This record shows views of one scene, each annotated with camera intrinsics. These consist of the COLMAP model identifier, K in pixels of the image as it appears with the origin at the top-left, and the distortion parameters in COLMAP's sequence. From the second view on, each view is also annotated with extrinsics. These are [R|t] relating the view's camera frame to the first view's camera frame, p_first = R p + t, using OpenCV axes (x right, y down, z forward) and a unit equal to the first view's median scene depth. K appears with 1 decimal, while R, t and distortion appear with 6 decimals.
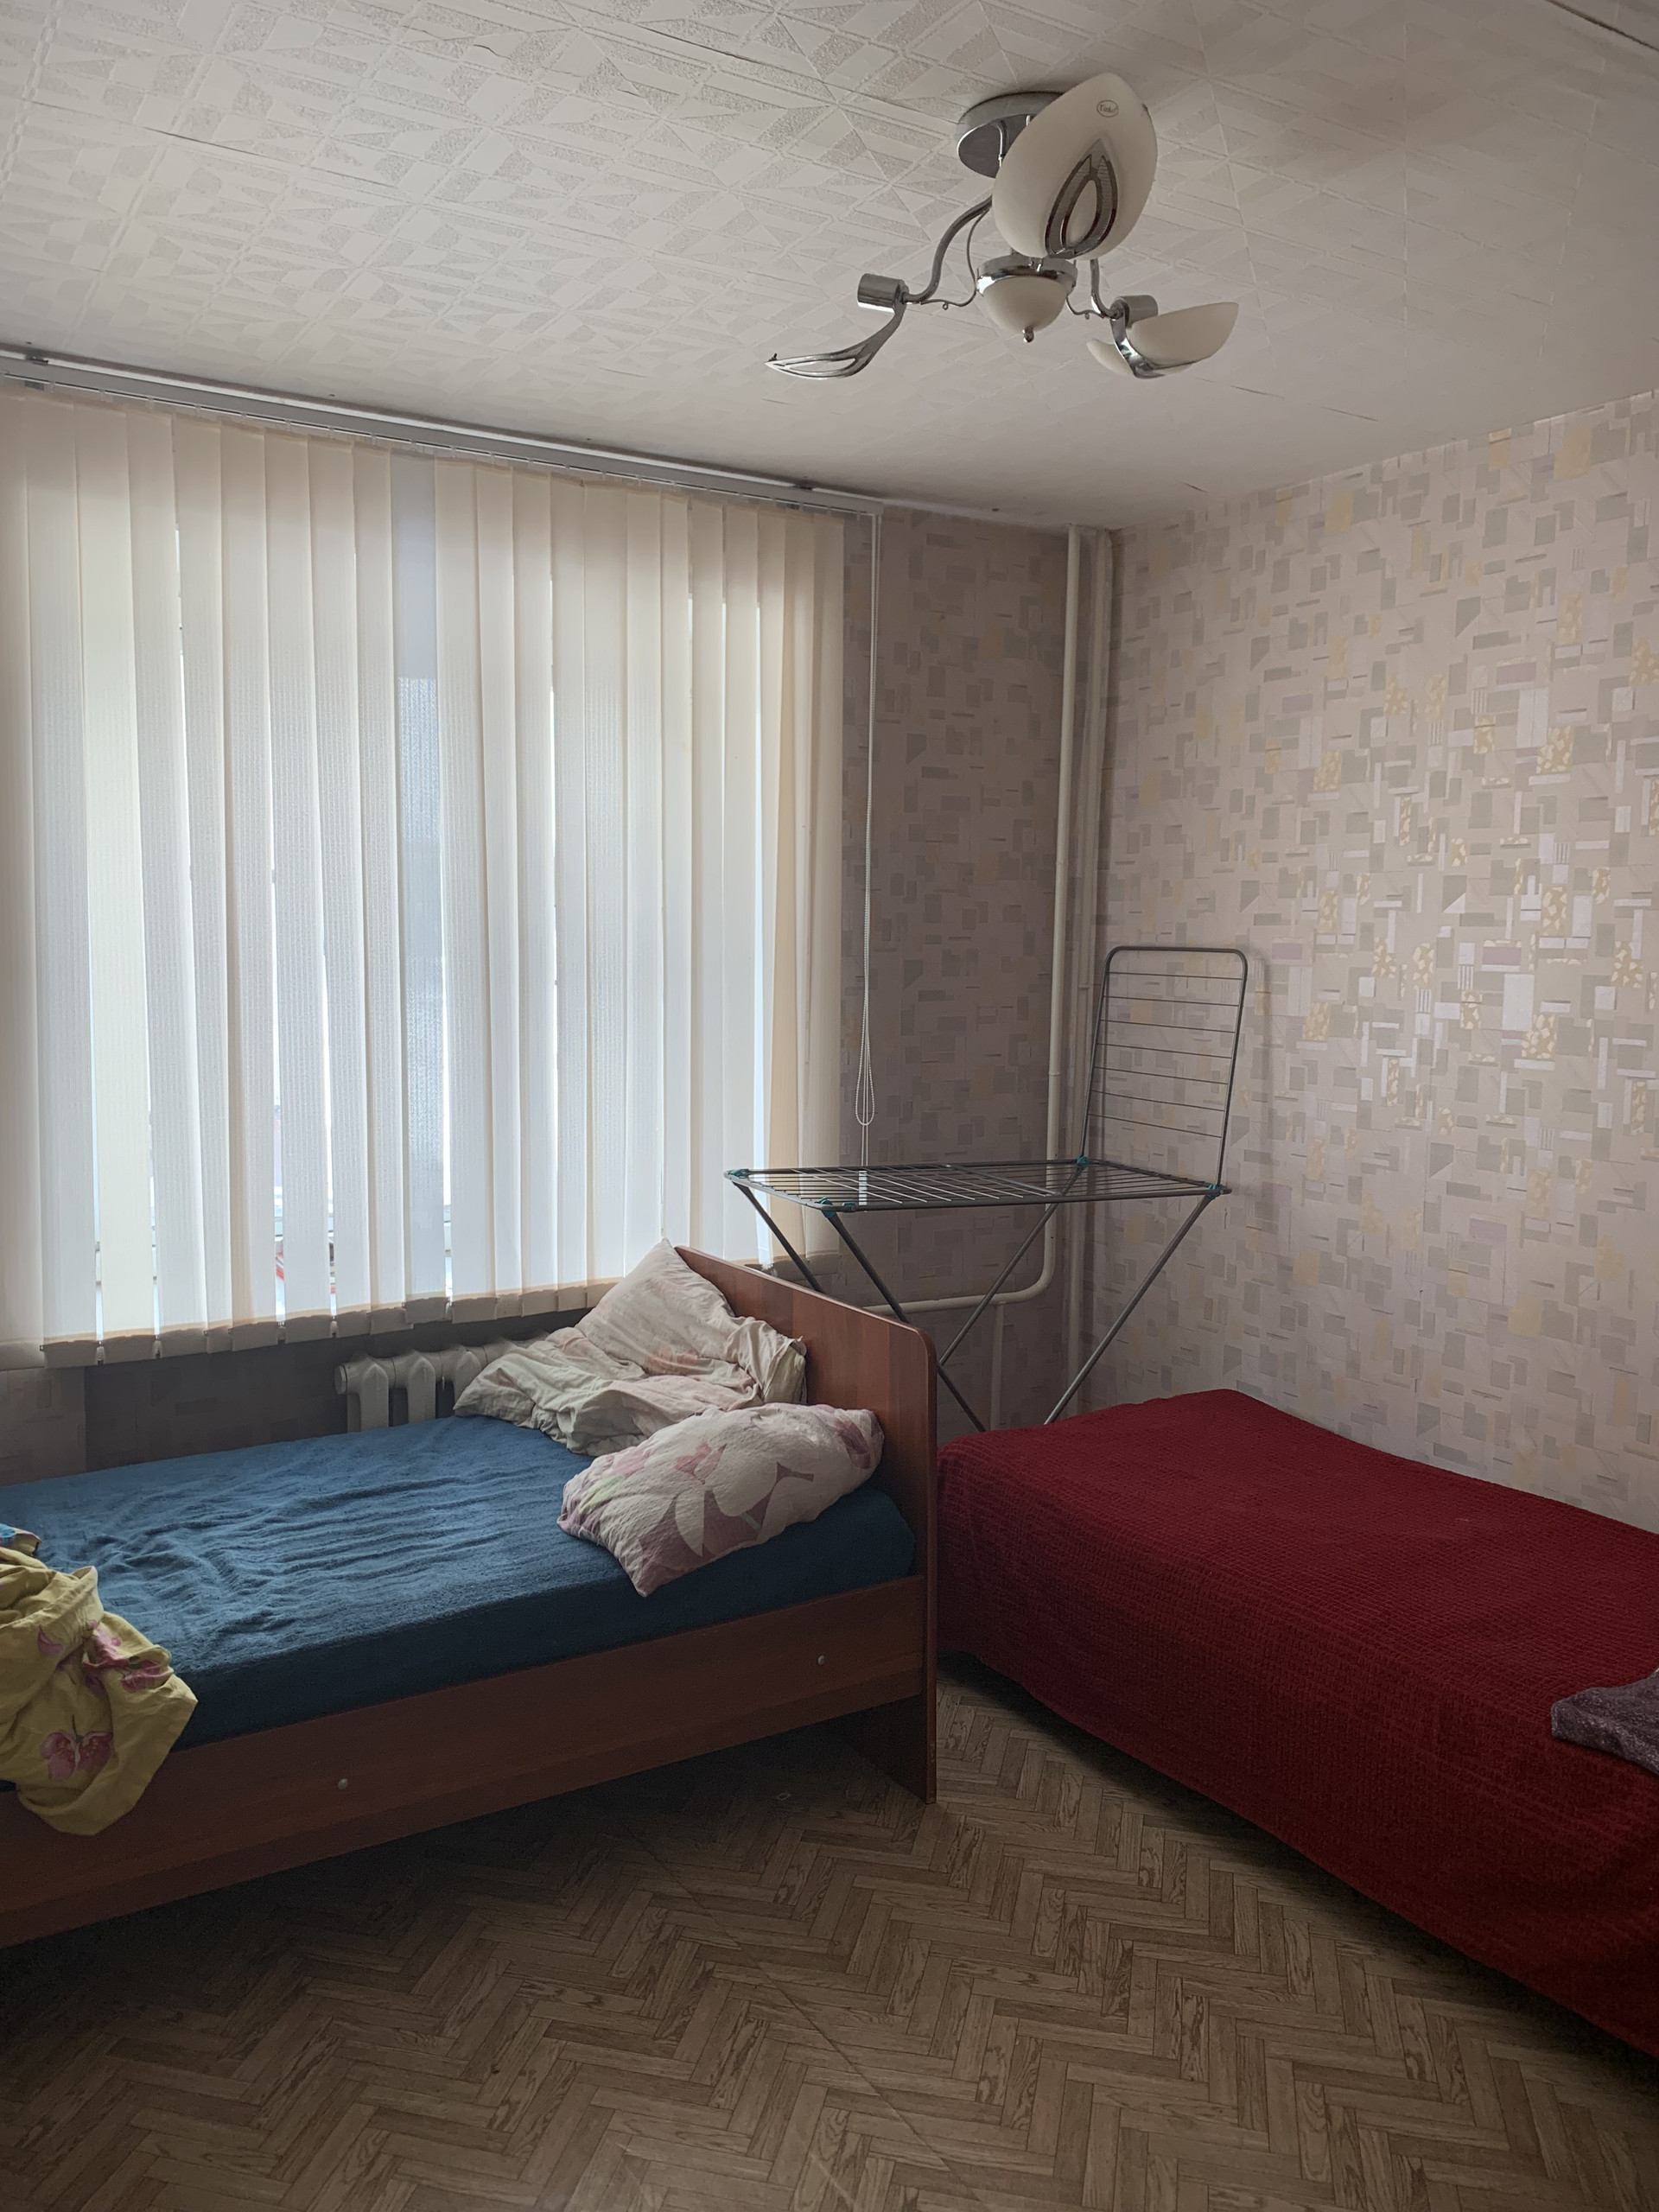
lens RADIAL K [[1687.8, 0, 831.3], [0, 1687.8, 1105.1], [0, 0, 1]] dist [-0.002910, -0.000607]
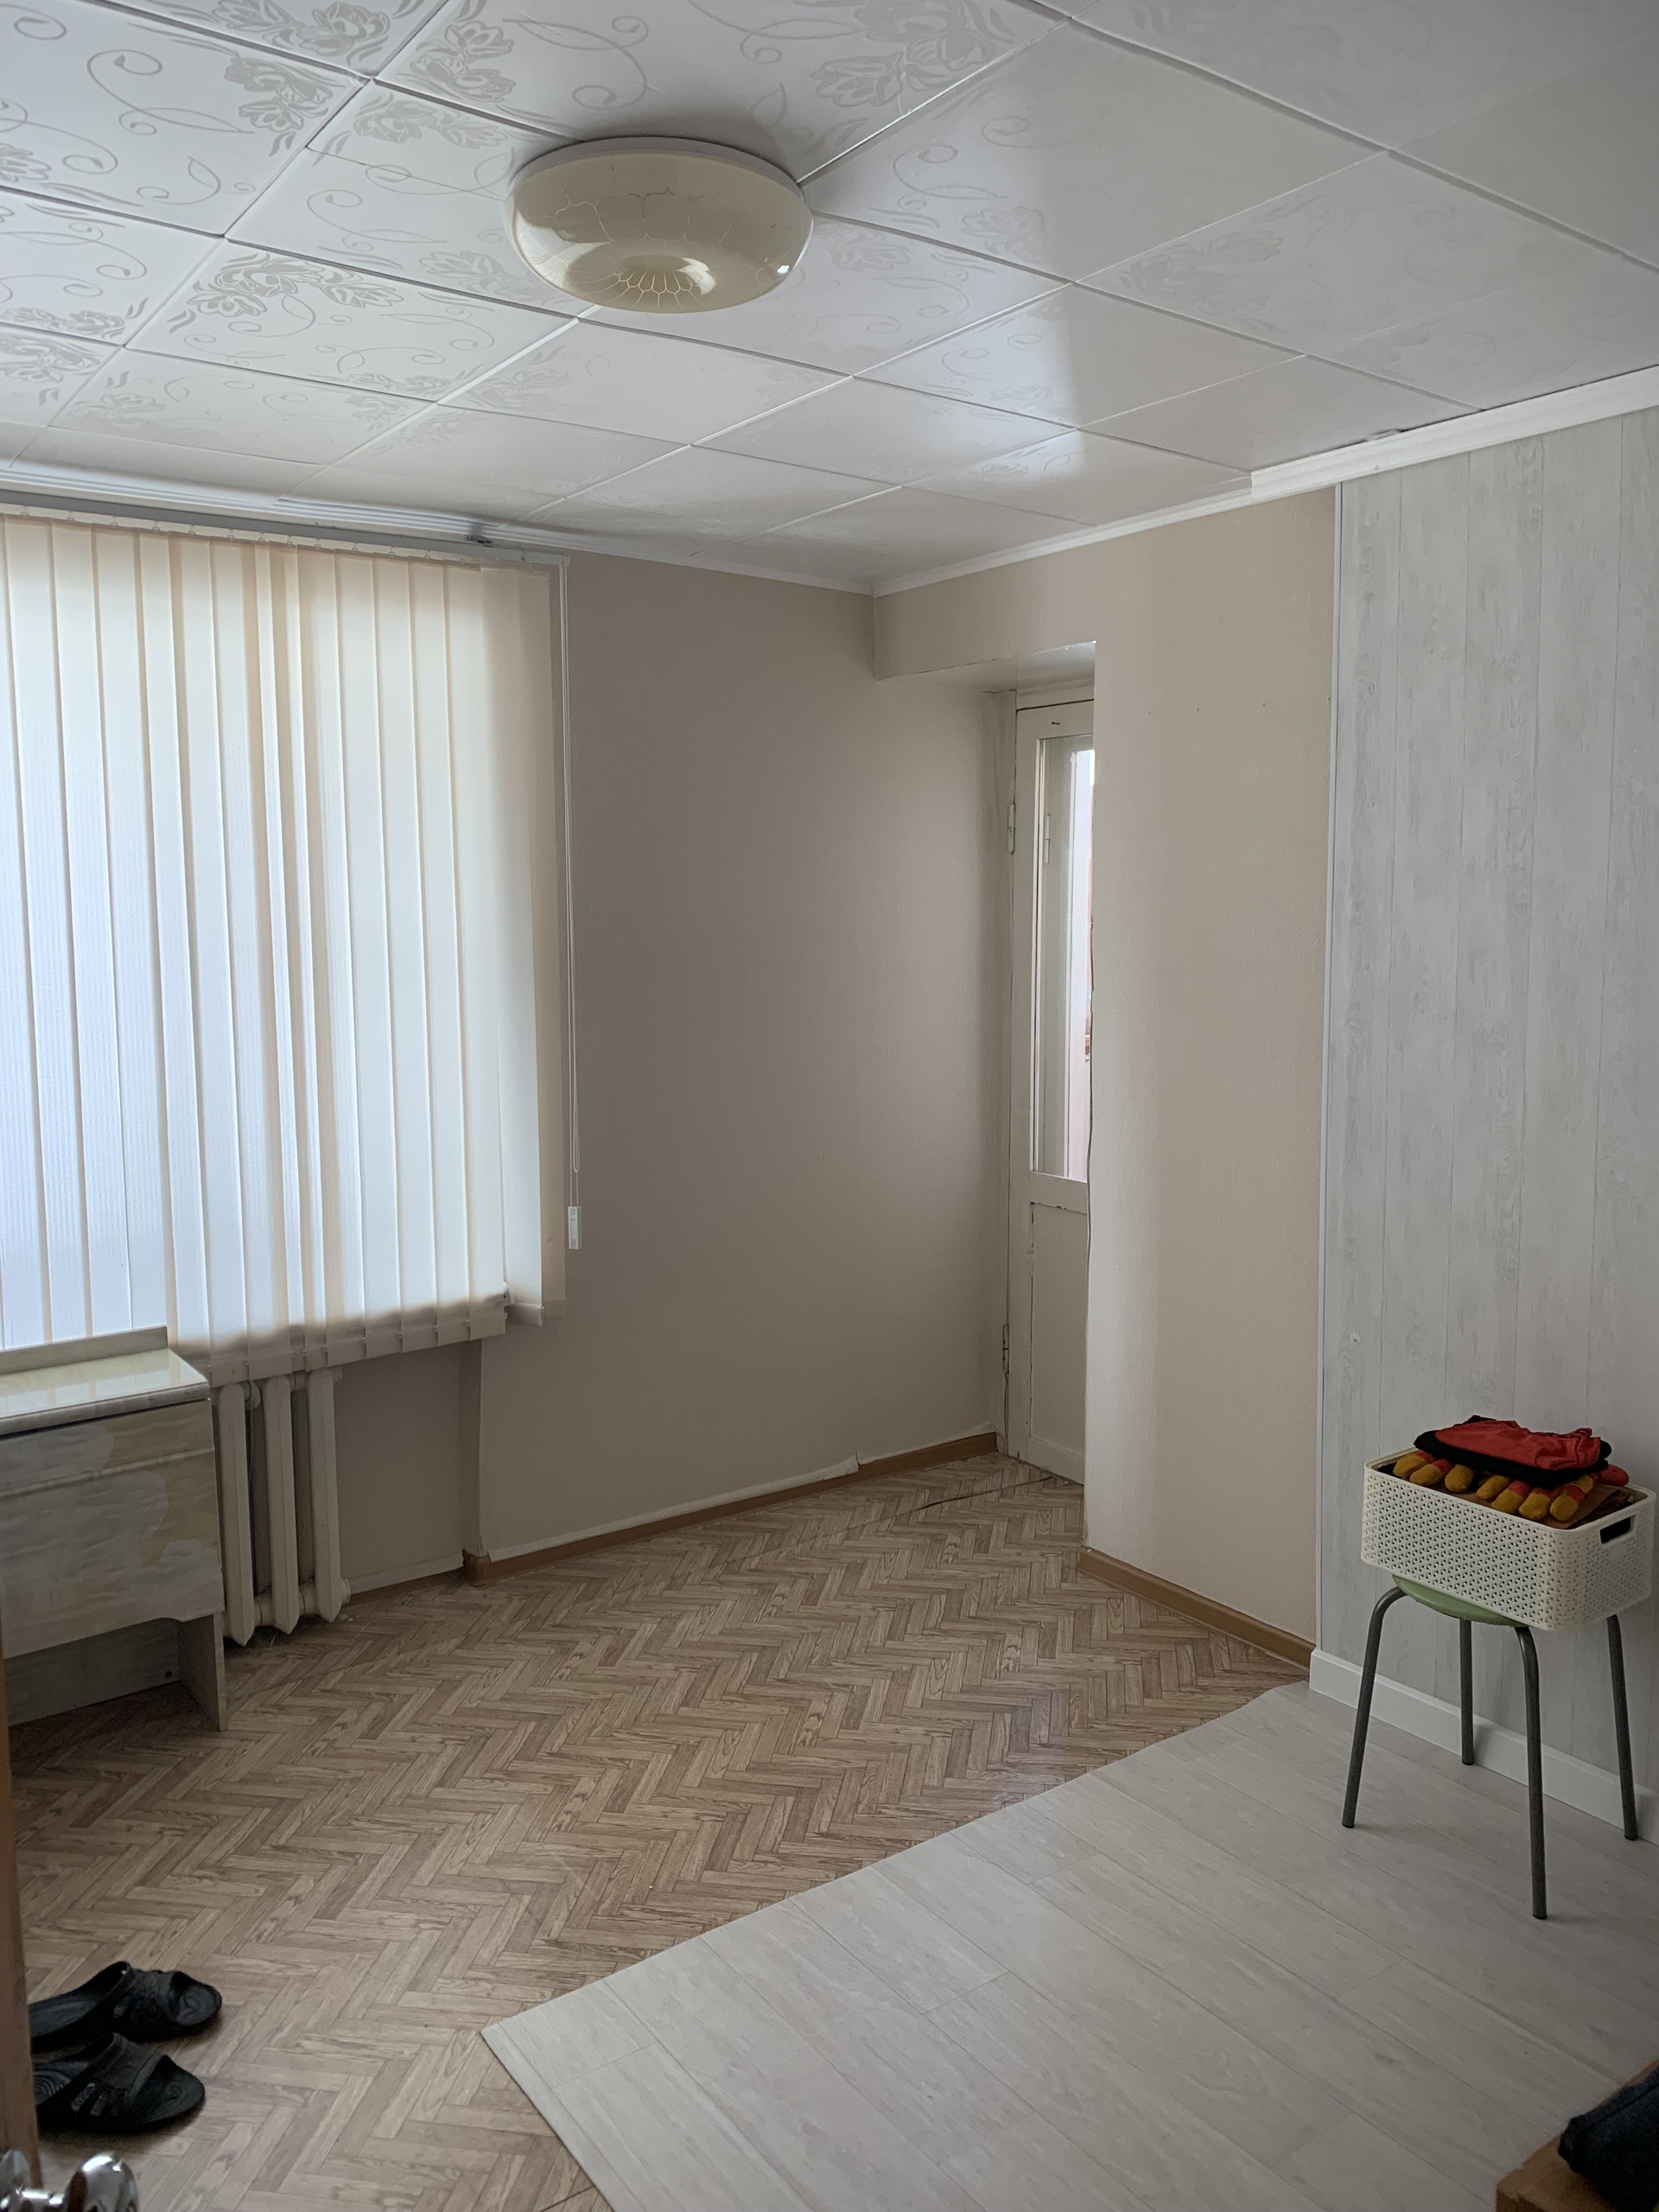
lens RADIAL K [[1687.8, 0, 833.1], [0, 1687.8, 1106.6], [0, 0, 1]] dist [-0.002910, -0.000607]
pose [[-0.080046, -0.114743, 0.990165, -1.180313], [0.116822, 0.985427, 0.123638, -0.121927], [-0.989922, 0.125570, -0.065475, 1.044461]]
